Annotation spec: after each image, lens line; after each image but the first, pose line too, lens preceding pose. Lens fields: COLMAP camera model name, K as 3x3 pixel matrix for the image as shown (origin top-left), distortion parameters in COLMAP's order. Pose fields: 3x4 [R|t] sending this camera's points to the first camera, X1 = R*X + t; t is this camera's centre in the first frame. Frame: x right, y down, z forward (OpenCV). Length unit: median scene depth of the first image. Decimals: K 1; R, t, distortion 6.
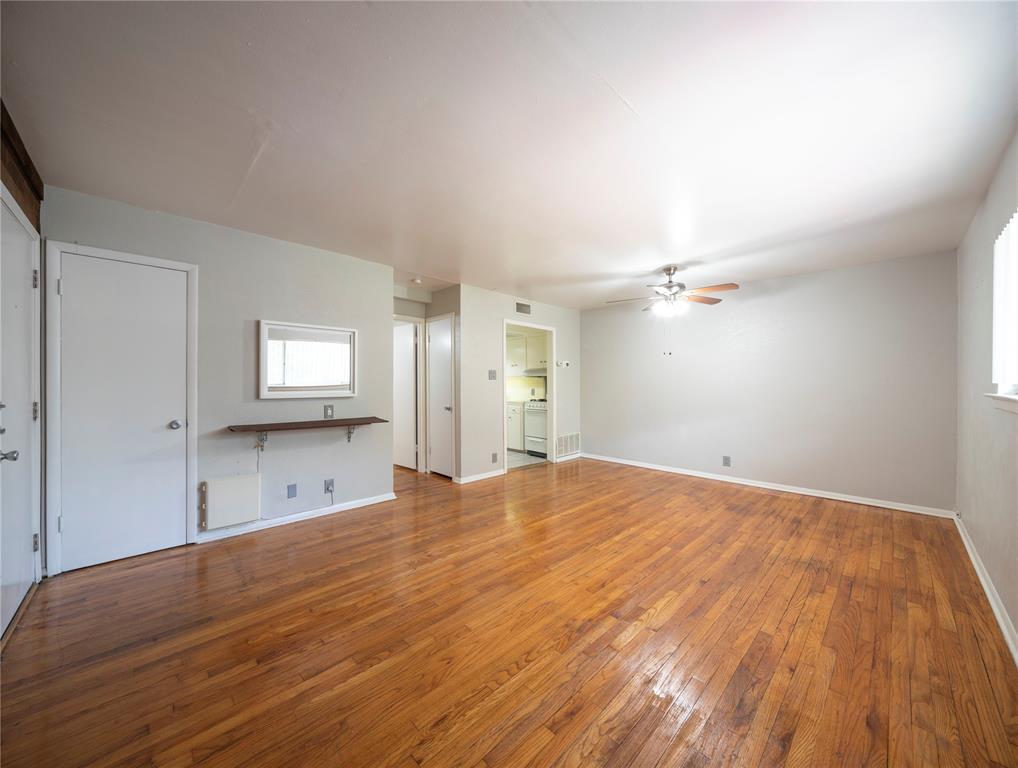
lens RADIAL K [[368.1, 0, 509.0], [0, 368.1, 384.0], [0, 0, 1]] dist [-0.000958, -0.000359]
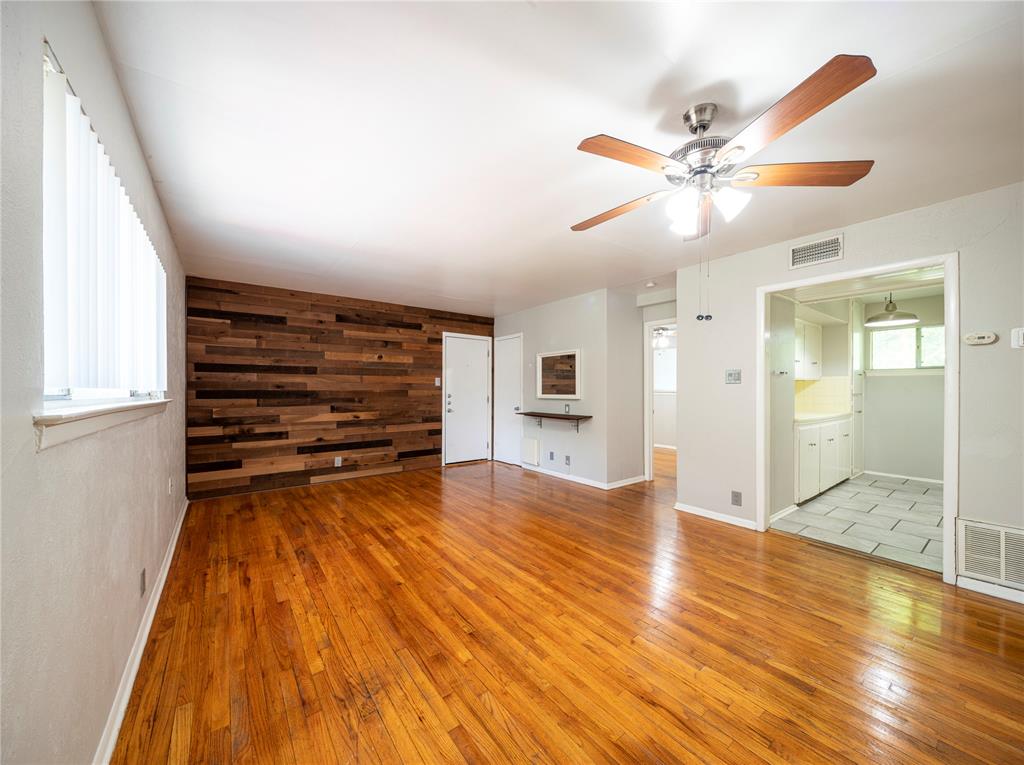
lens RADIAL K [[383.8, 0, 505.3], [0, 383.8, 386.2], [0, 0, 1]] dist [0.002199, 0.000178]
pose [[-0.130515, -0.008902, -0.991406, 1.098344], [-0.002888, 0.999959, -0.008599, 0.001212], [0.991442, 0.001741, -0.130535, 1.015804]]
